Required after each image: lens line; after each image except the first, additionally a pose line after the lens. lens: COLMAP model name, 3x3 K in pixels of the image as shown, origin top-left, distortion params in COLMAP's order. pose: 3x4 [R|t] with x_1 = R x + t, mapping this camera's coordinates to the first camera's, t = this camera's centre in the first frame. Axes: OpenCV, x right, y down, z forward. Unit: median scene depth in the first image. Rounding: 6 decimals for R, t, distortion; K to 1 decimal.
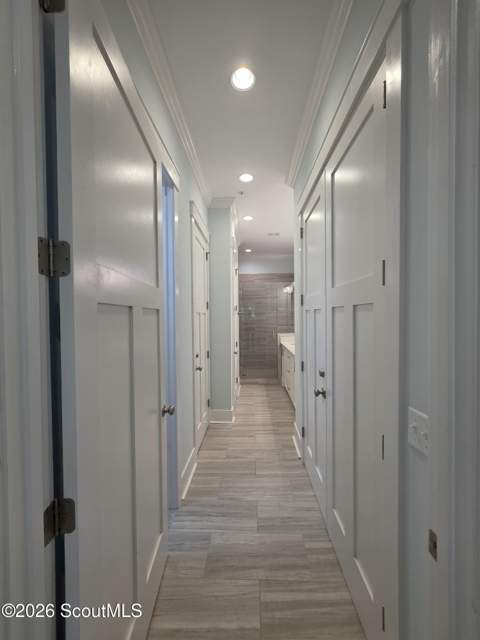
lens RADIAL K [[254.6, 0, 243.5], [0, 254.6, 320.1], [0, 0, 1]] dist [-0.002714, 0.000156]
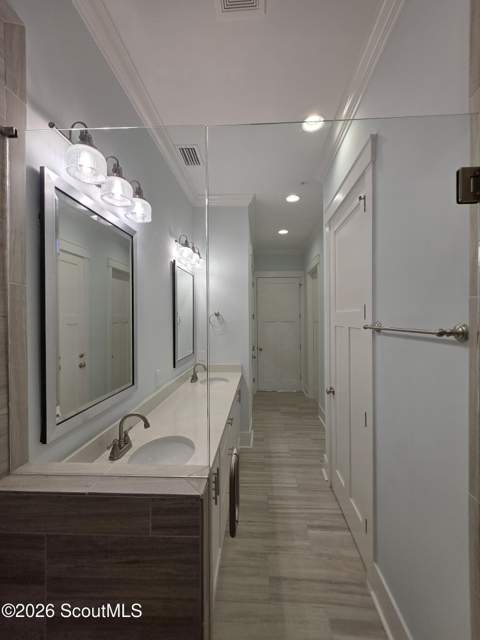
lens RADIAL K [[254.6, 0, 241.9], [0, 254.6, 319.1], [0, 0, 1]] dist [-0.002714, 0.000156]
pose [[-0.999224, 0.017308, 0.035393, 0.177687], [0.017785, 0.999755, 0.013207, -0.070009], [-0.035156, 0.013826, -0.999286, 1.897075]]
